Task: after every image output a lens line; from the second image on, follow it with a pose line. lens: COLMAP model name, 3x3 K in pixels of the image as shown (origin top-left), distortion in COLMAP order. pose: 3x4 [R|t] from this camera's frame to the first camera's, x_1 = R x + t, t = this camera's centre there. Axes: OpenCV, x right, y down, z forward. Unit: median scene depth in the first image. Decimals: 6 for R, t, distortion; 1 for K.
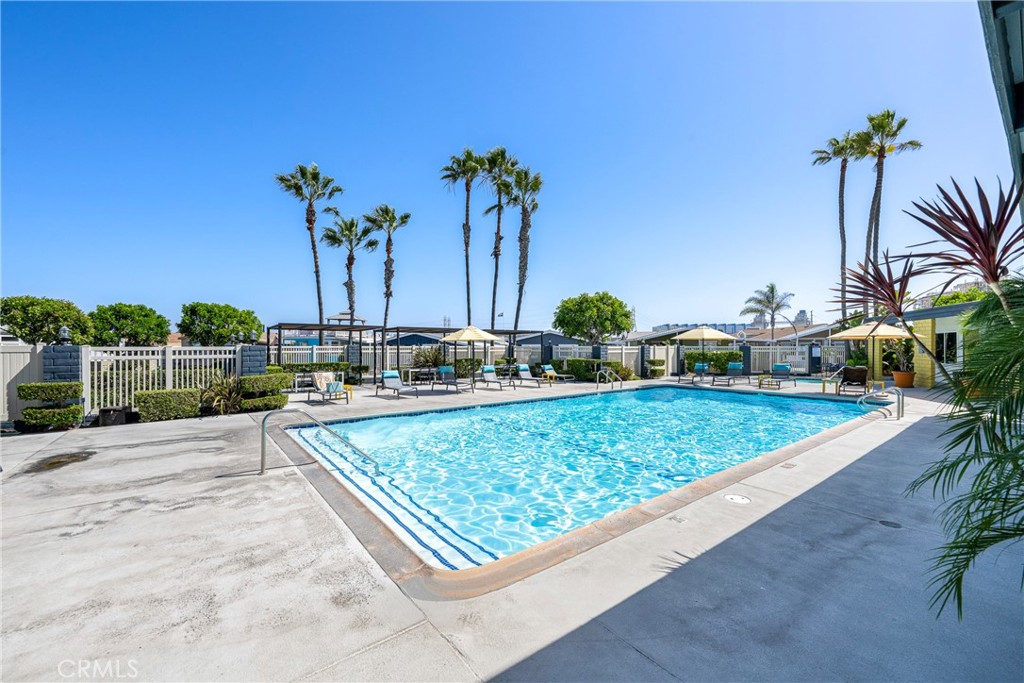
lens RADIAL K [[402.0, 0, 512.0], [0, 402.0, 341.5], [0, 0, 1]] dist [0.000894, 0.000090]
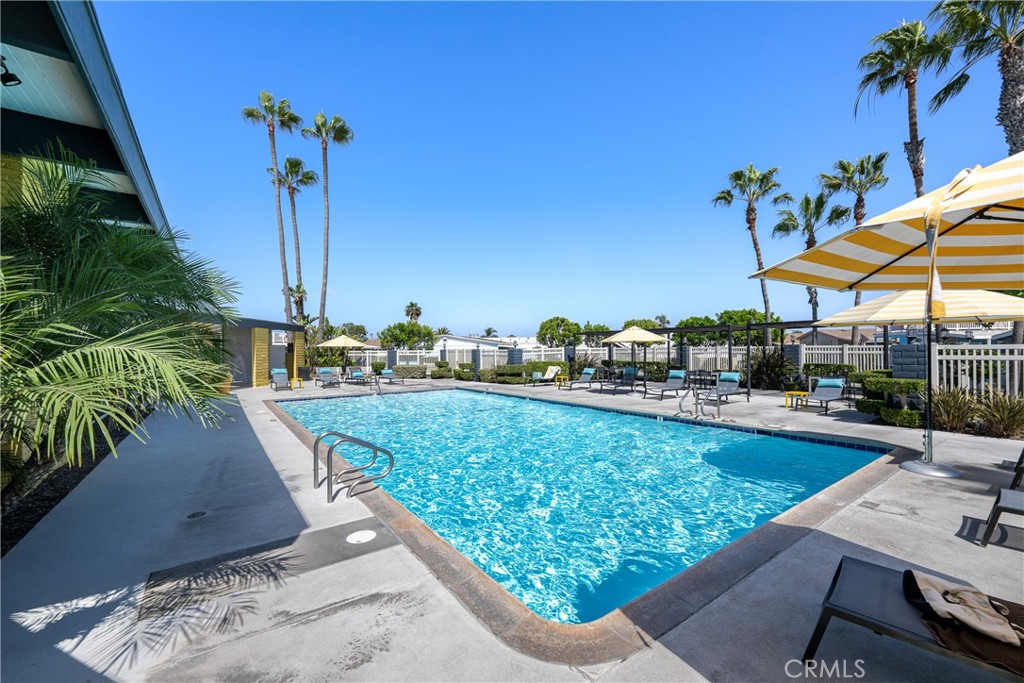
lens RADIAL K [[402.0, 0, 512.0], [0, 402.0, 341.5], [0, 0, 1]] dist [0.000894, 0.000090]
pose [[-0.005965, -0.012945, -0.999898, 0.404647], [0.015513, 0.999795, -0.013036, 0.002458], [0.999862, -0.015589, -0.005763, 0.345191]]
